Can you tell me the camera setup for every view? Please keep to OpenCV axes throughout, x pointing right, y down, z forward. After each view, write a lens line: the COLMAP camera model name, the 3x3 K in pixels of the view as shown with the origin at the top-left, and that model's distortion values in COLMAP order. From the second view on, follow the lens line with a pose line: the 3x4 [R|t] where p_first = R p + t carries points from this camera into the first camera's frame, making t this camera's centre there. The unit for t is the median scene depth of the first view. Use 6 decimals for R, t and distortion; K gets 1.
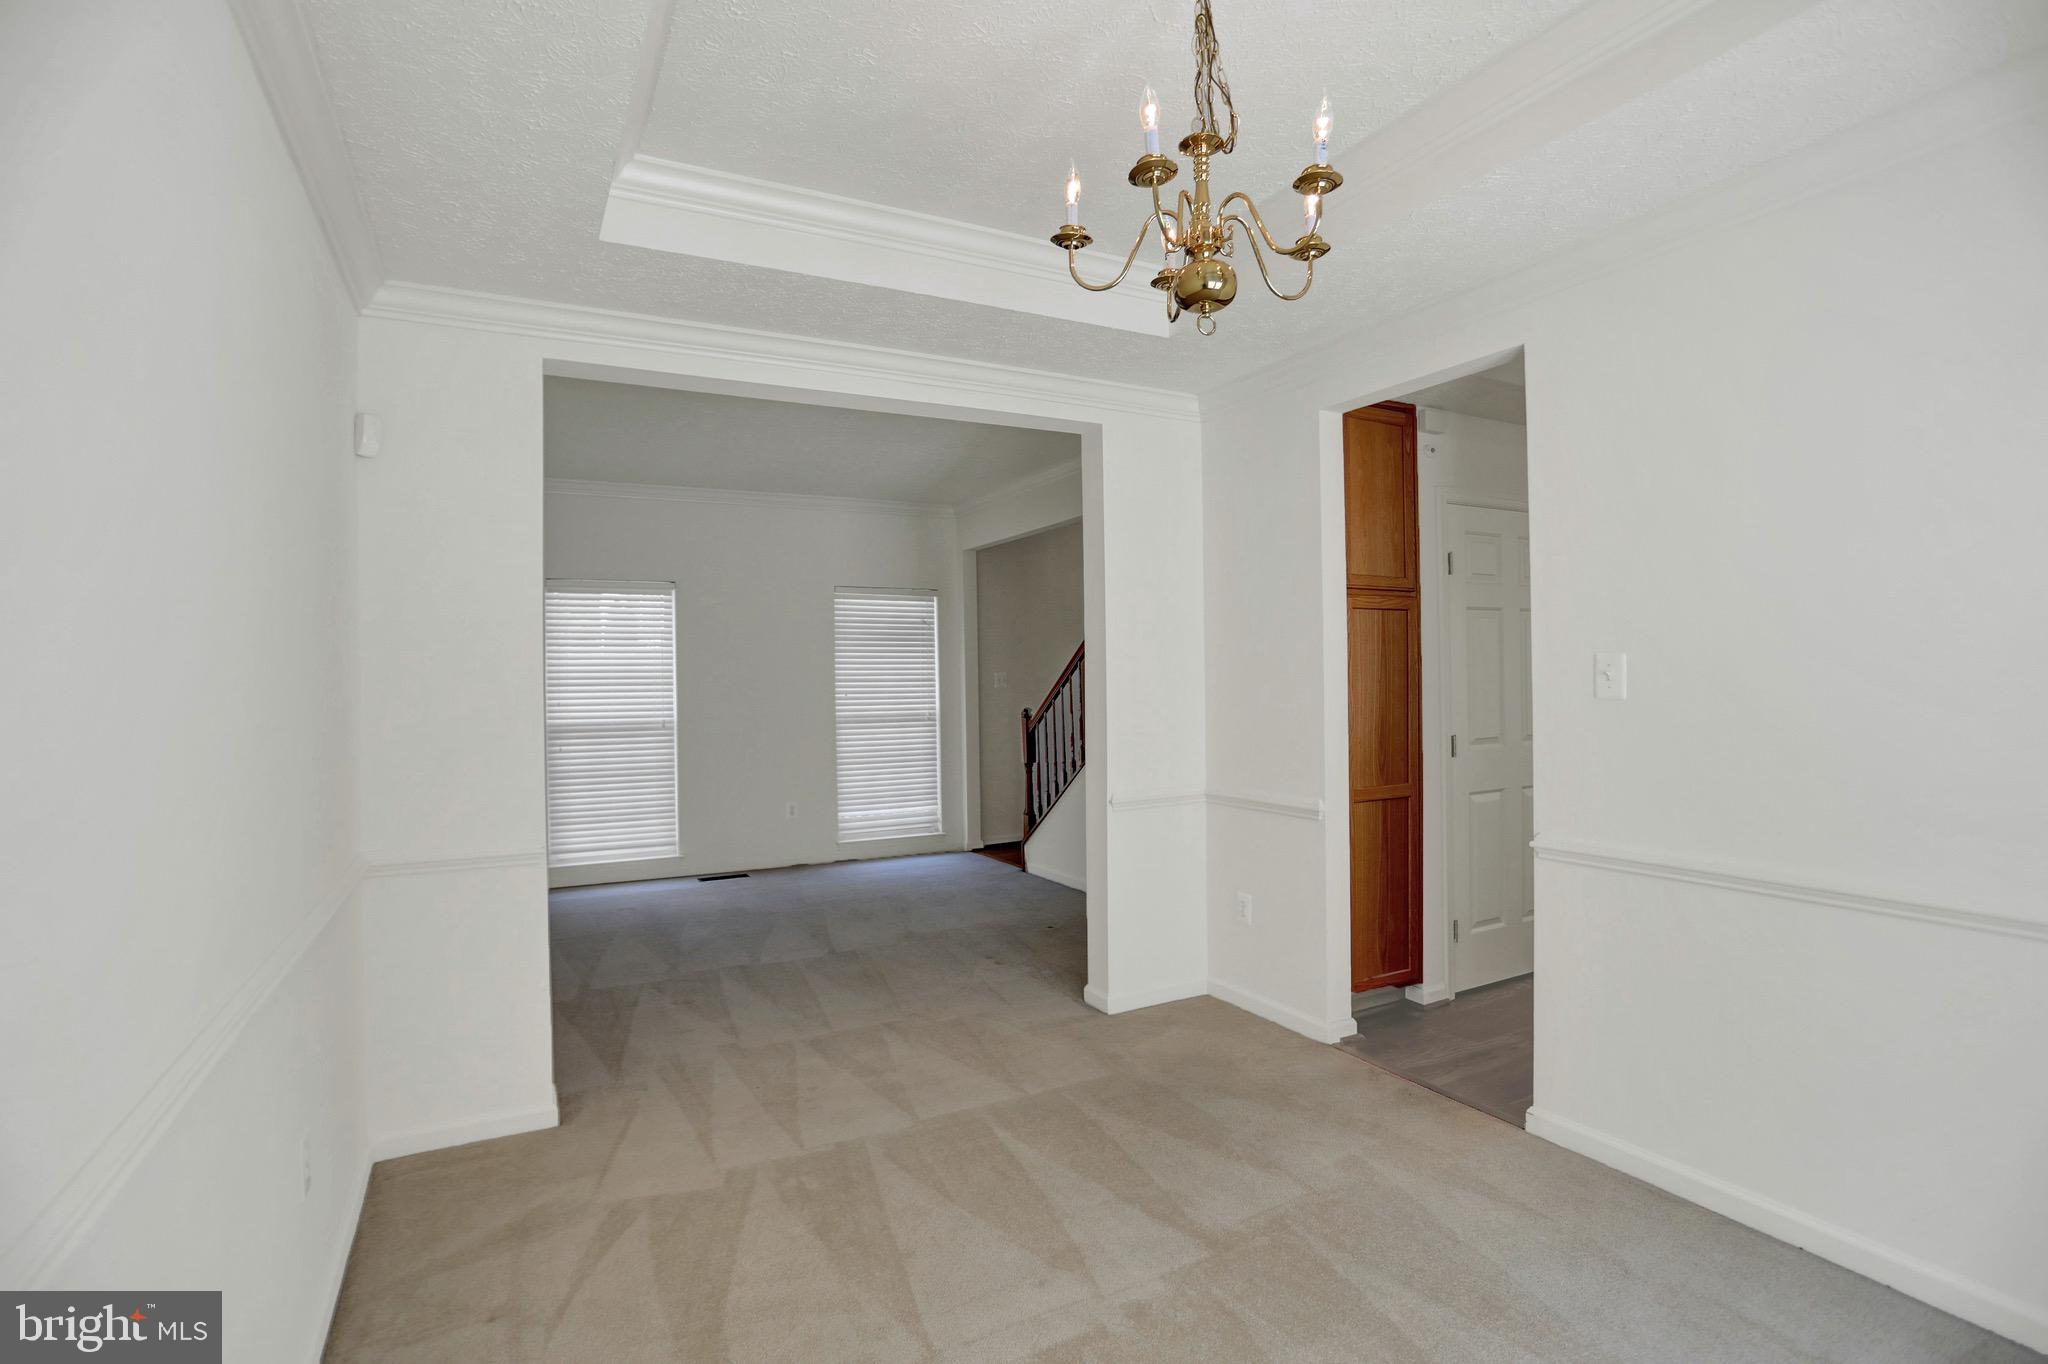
lens RADIAL K [[1002.7, 0, 1022.2], [0, 1002.7, 676.4], [0, 0, 1]] dist [-0.027098, -0.000753]
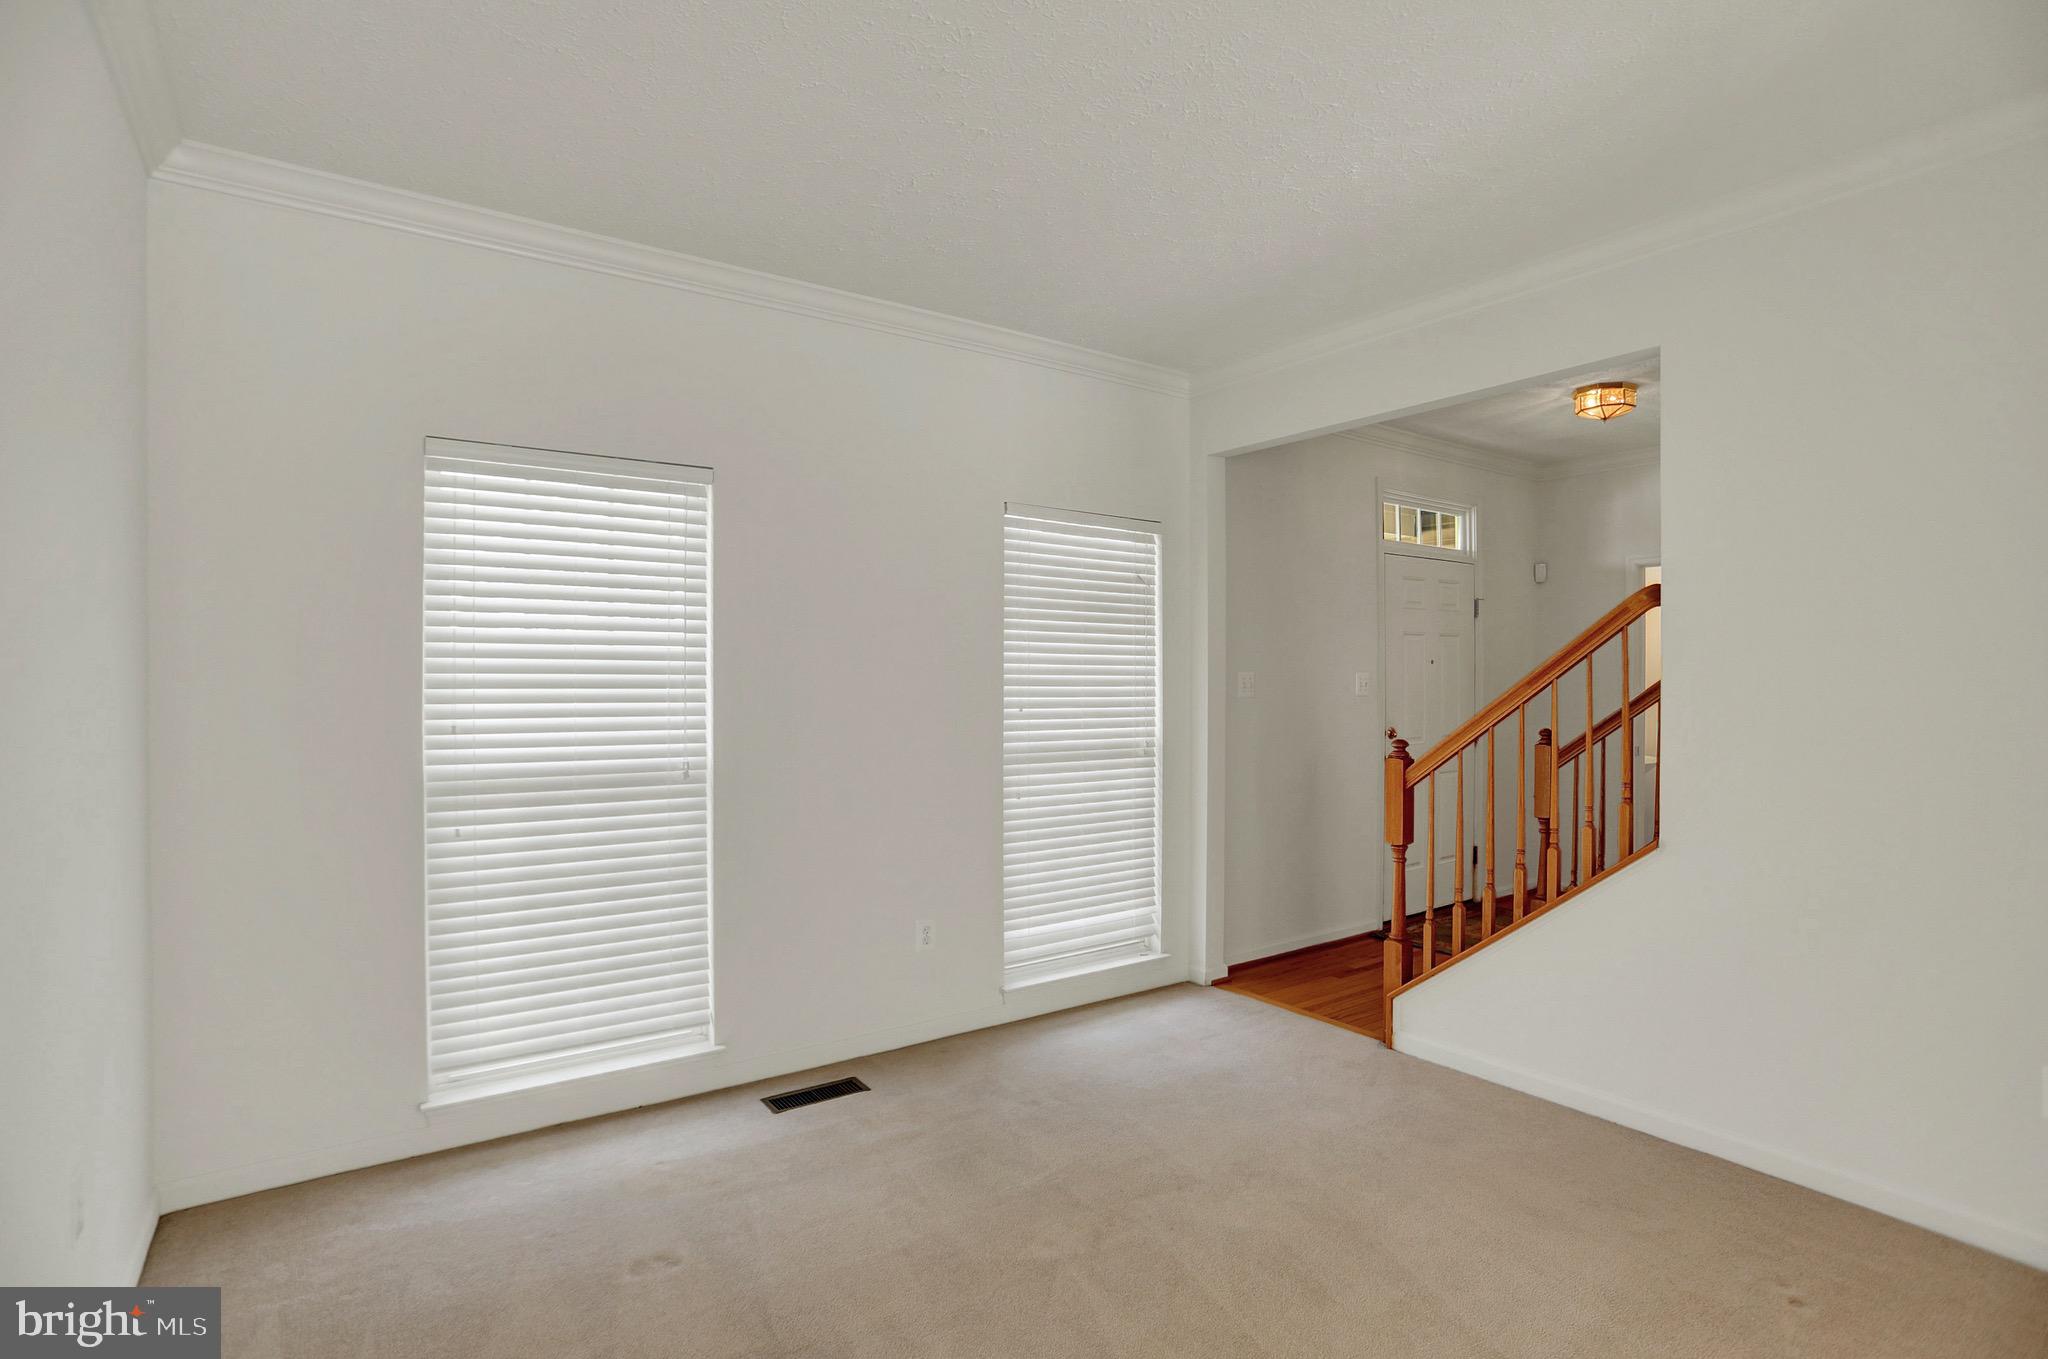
lens RADIAL K [[1002.7, 0, 1028.0], [0, 1002.7, 688.1], [0, 0, 1]] dist [-0.027098, -0.000753]
pose [[0.993012, 0.011246, 0.117474, -0.234095], [-0.012149, 0.999902, 0.006978, 0.003433], [-0.117384, -0.008357, 0.993051, 0.473714]]
